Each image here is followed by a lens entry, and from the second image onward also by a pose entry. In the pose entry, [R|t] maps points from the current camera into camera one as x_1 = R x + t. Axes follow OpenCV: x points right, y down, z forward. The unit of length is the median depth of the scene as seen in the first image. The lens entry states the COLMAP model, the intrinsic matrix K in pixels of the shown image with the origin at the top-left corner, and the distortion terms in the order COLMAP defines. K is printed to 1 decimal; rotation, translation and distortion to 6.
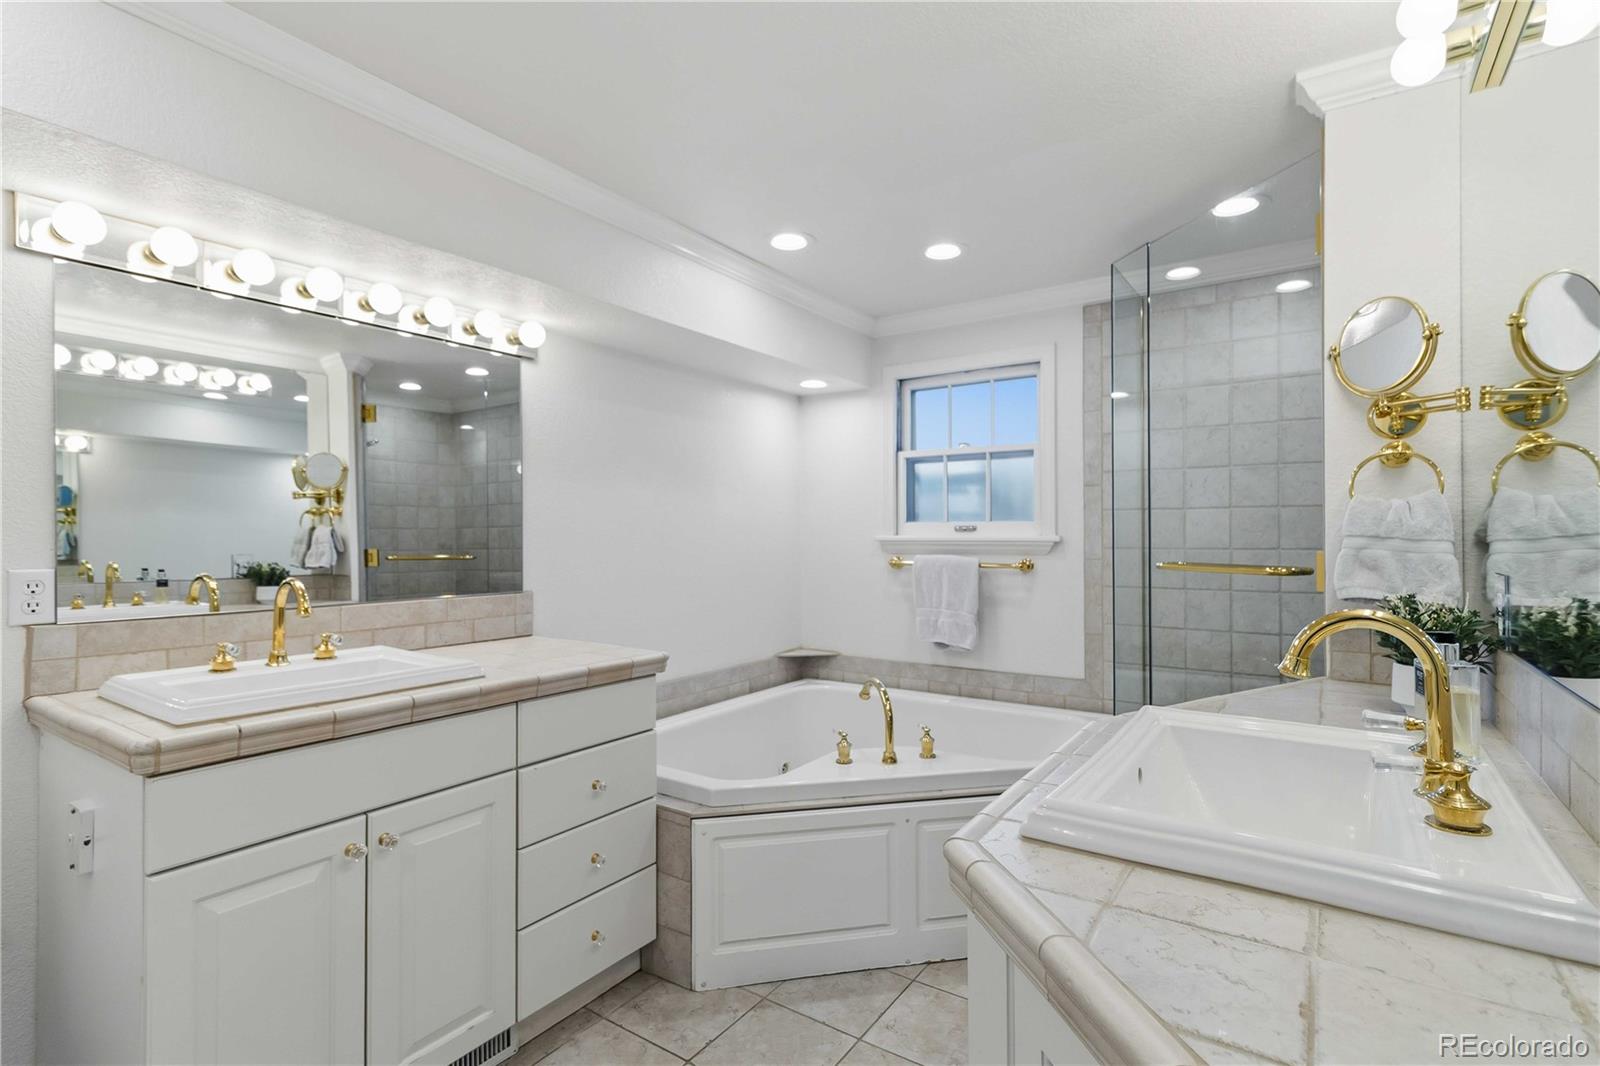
lens RADIAL K [[749.7, 0, 797.9], [0, 749.7, 538.8], [0, 0, 1]] dist [-0.003668, -0.002219]
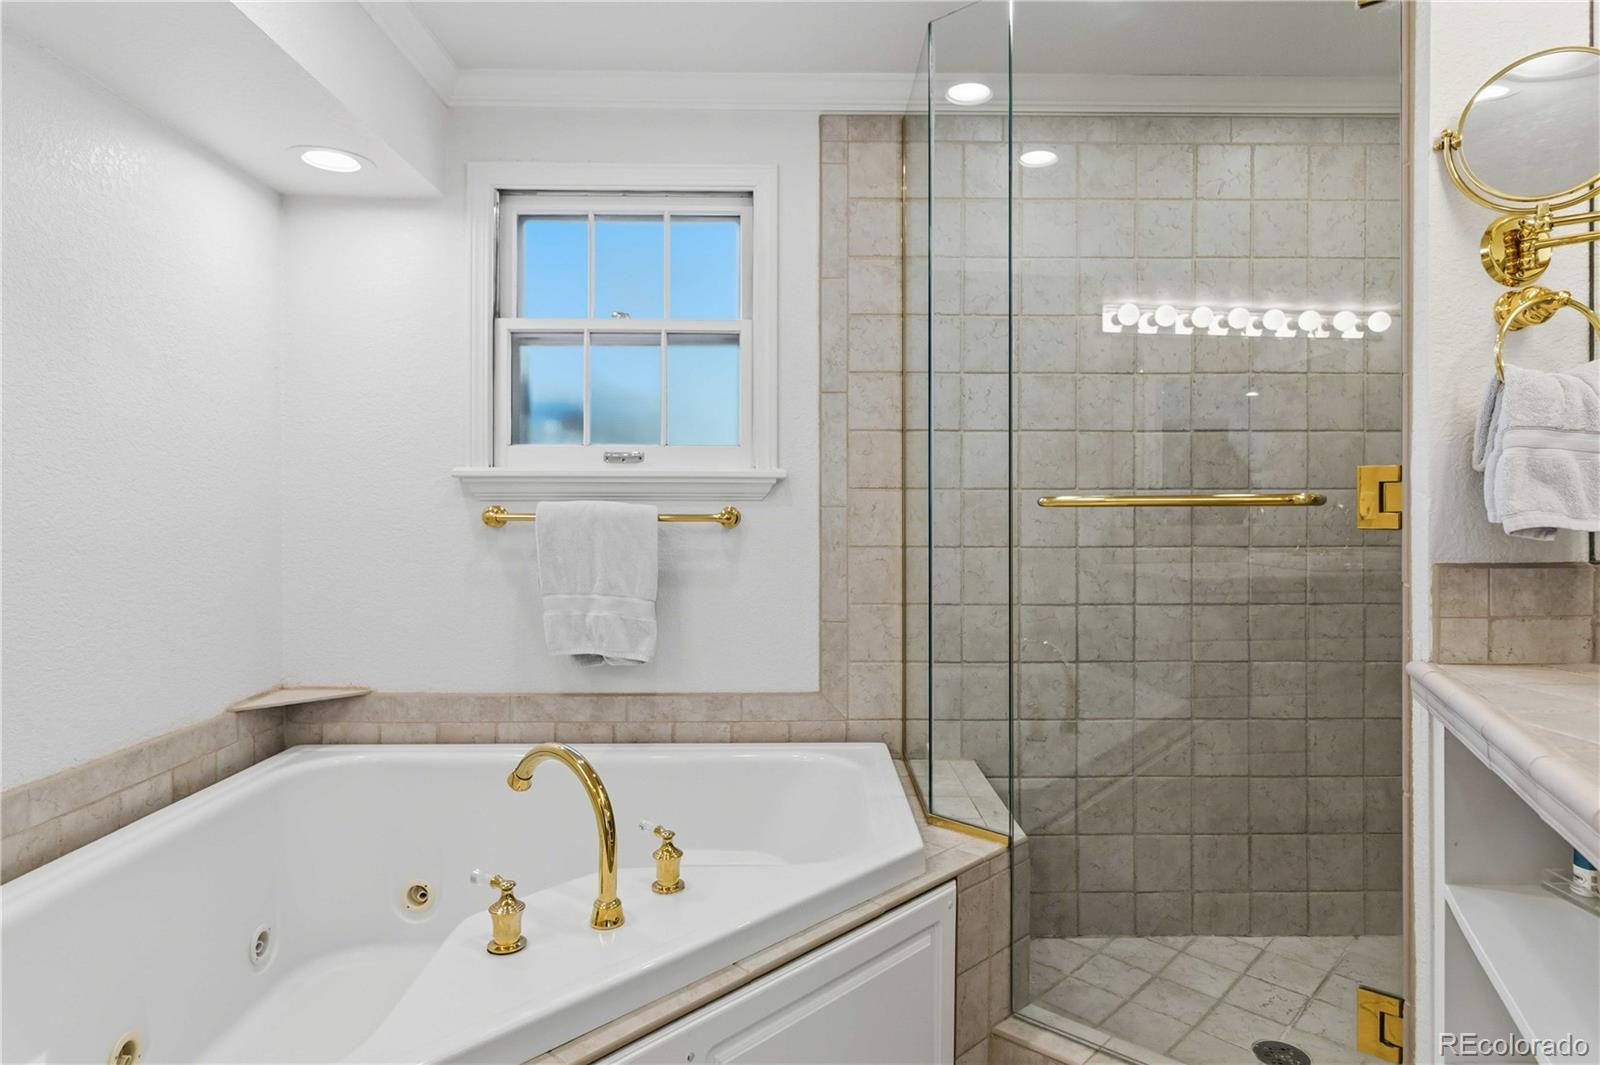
lens RADIAL K [[927.6, 0, 815.7], [0, 927.6, 502.5], [0, 0, 1]] dist [-0.001356, -0.000084]
pose [[0.815299, 0.008351, 0.578979, -0.077058], [-0.002622, 0.999939, -0.010729, 0.030250], [-0.579034, 0.007229, 0.815272, 0.323391]]
